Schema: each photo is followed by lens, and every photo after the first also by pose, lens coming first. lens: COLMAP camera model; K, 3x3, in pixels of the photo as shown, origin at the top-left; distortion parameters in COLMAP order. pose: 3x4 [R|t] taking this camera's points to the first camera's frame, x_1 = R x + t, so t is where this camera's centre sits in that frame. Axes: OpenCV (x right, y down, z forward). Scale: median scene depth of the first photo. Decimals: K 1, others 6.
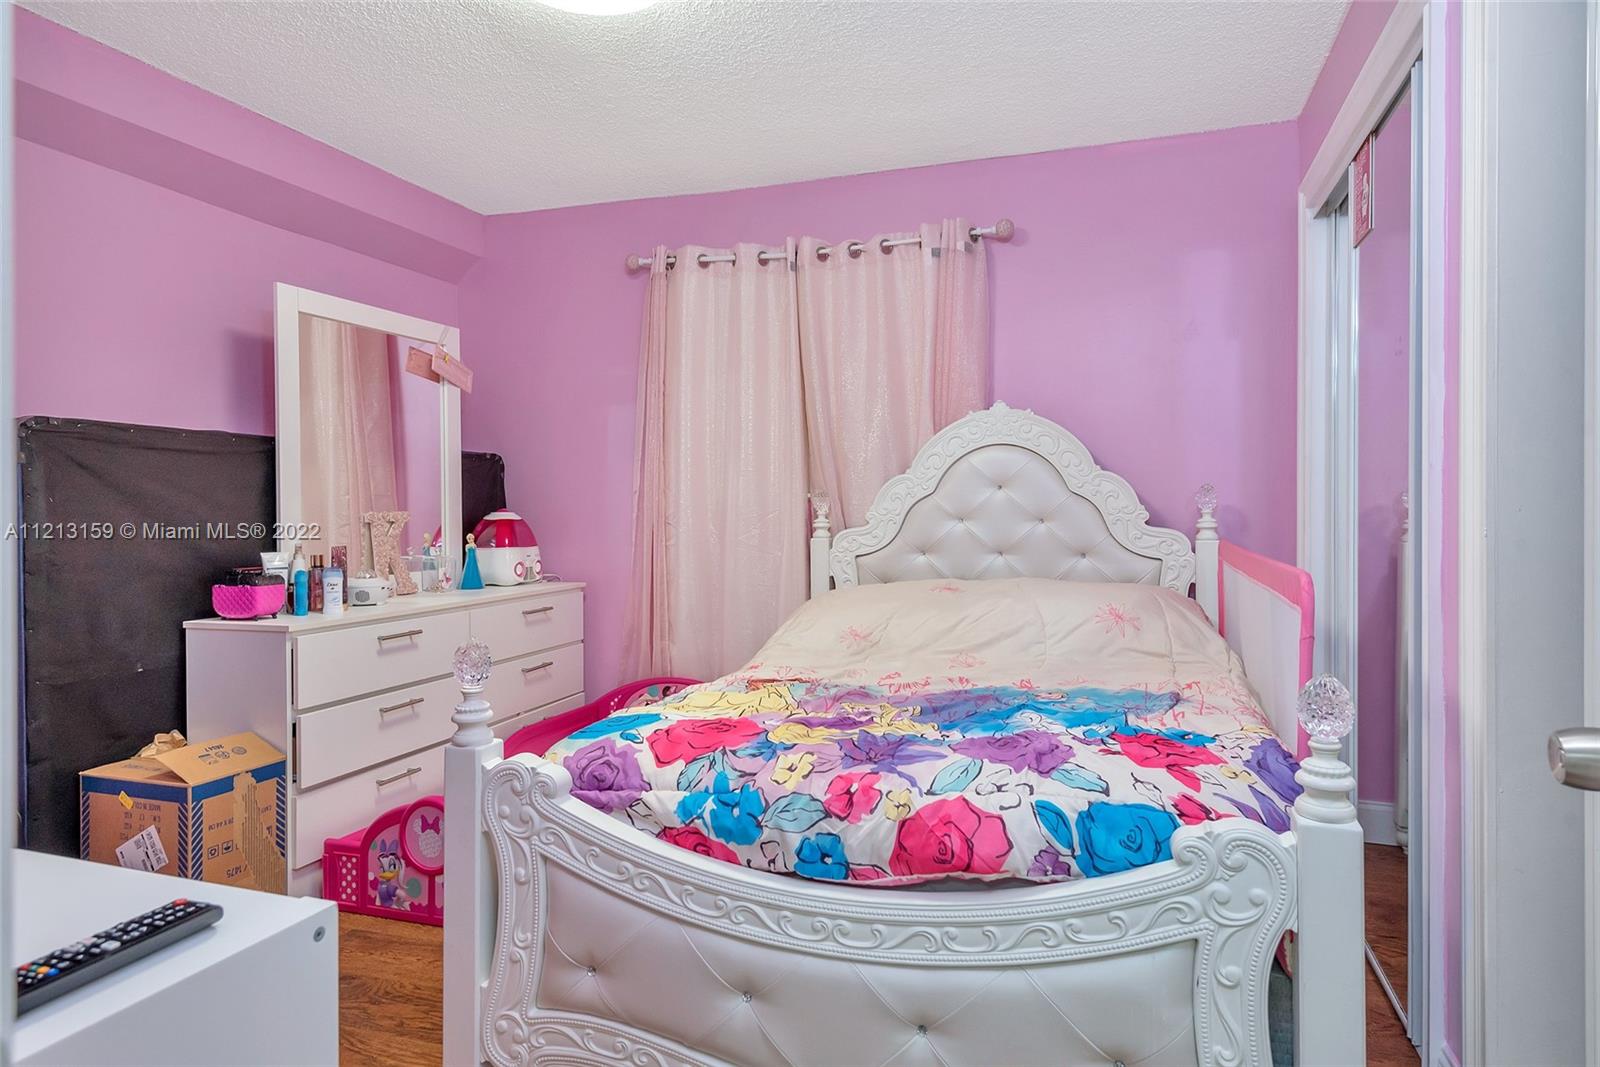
lens RADIAL K [[992.0, 0, 808.9], [0, 992.0, 523.3], [0, 0, 1]] dist [0.044703, -0.011988]
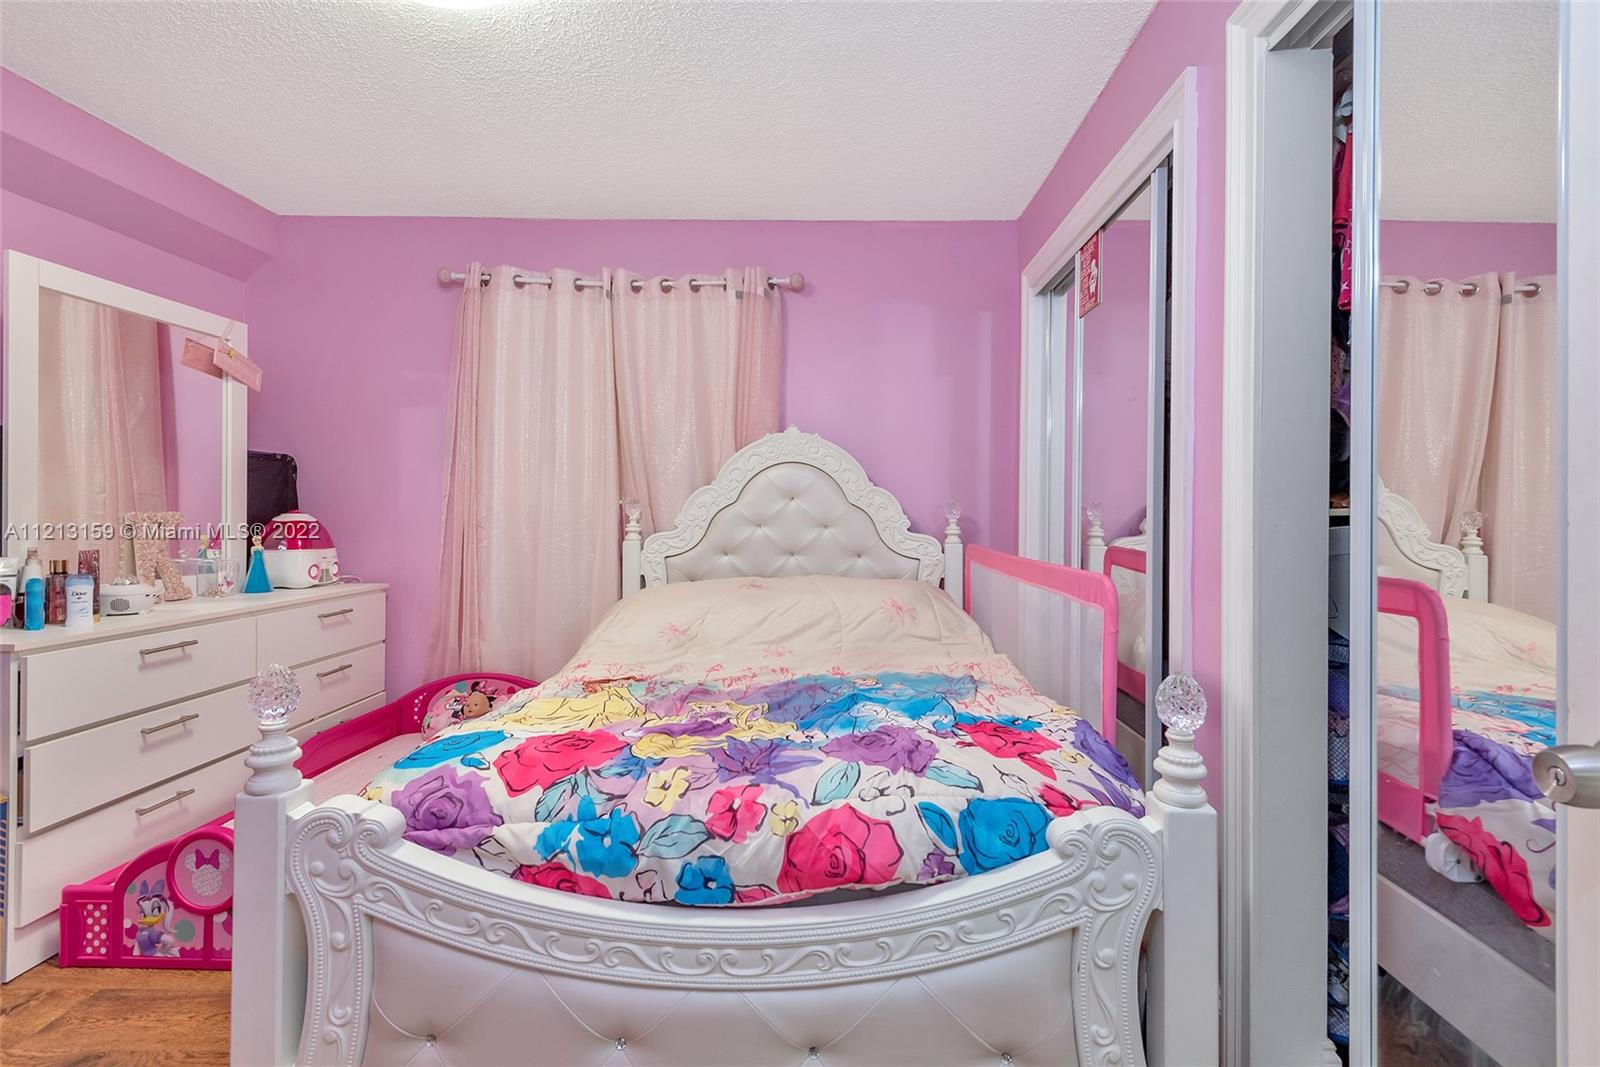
lens RADIAL K [[780.4, 0, 831.1], [0, 780.4, 518.8], [0, 0, 1]] dist [0.029572, -0.014434]
pose [[0.952423, 0.011663, 0.304557, -0.055776], [-0.008832, 0.999904, -0.010673, -0.003295], [-0.304652, 0.007475, 0.952434, 0.129680]]
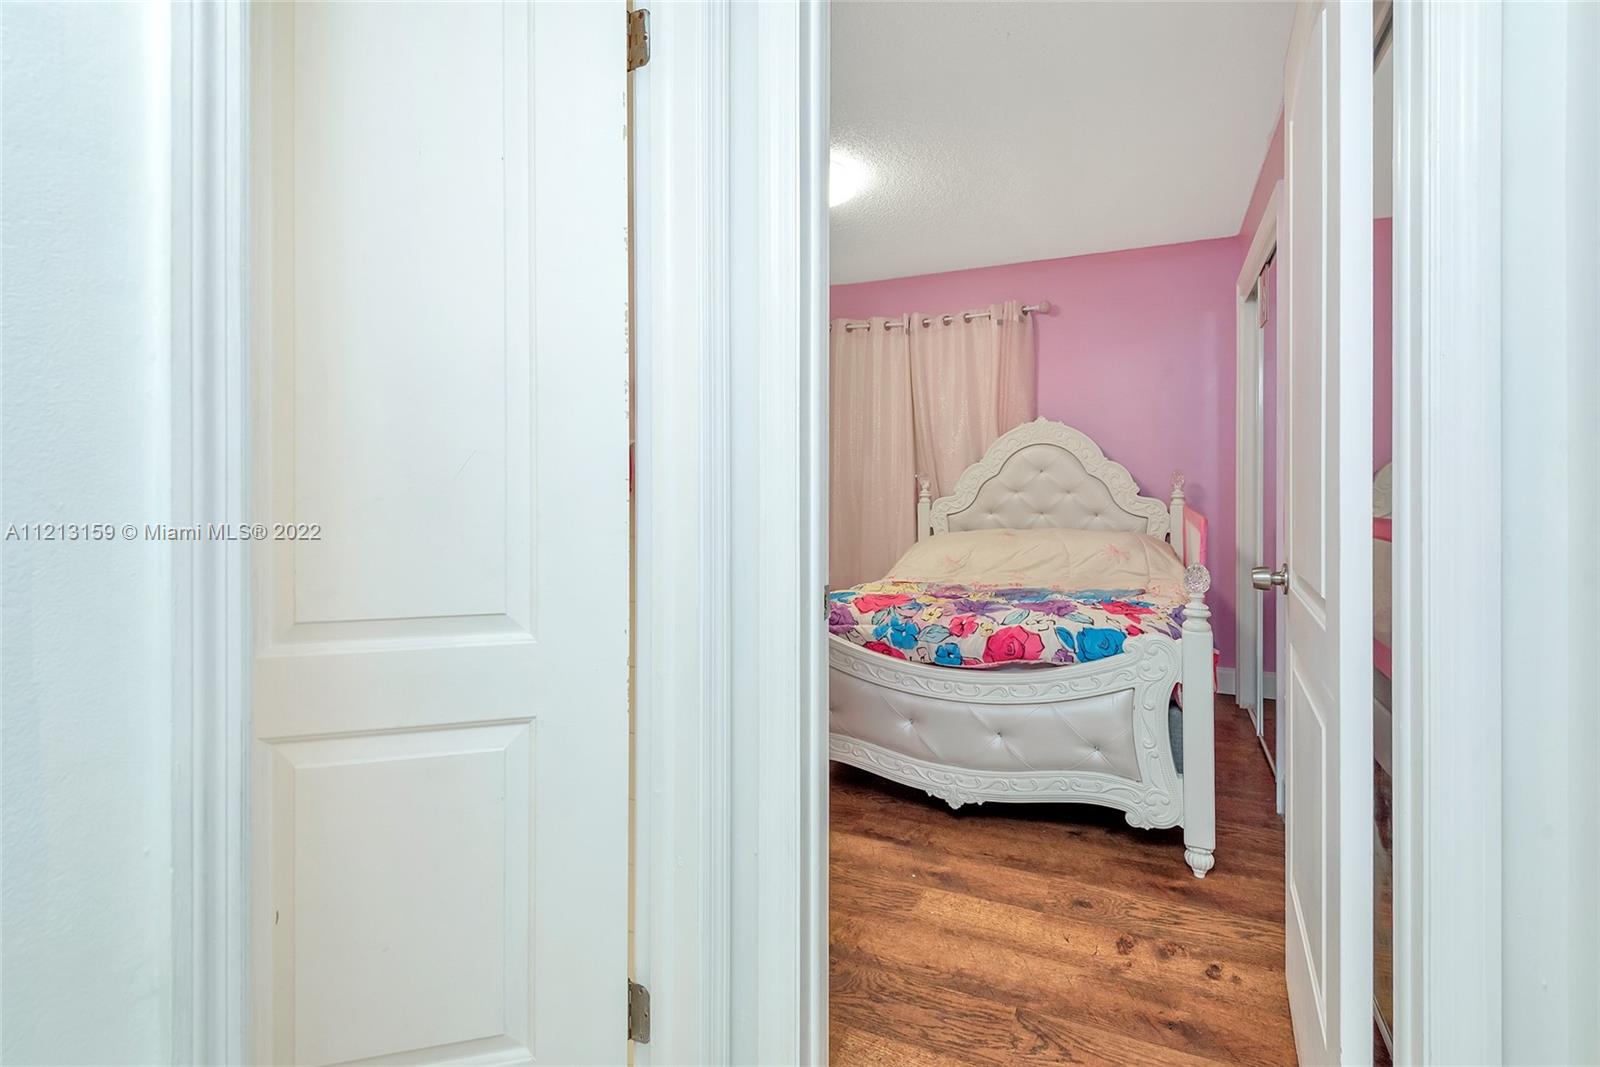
lens RADIAL K [[780.4, 0, 802.6], [0, 780.4, 490.3], [0, 0, 1]] dist [0.029572, -0.014434]
pose [[0.994027, 0.003964, -0.109067, -0.058409], [-0.004884, 0.999955, -0.008169, 0.007323], [0.109029, 0.008653, 0.994001, -0.330841]]
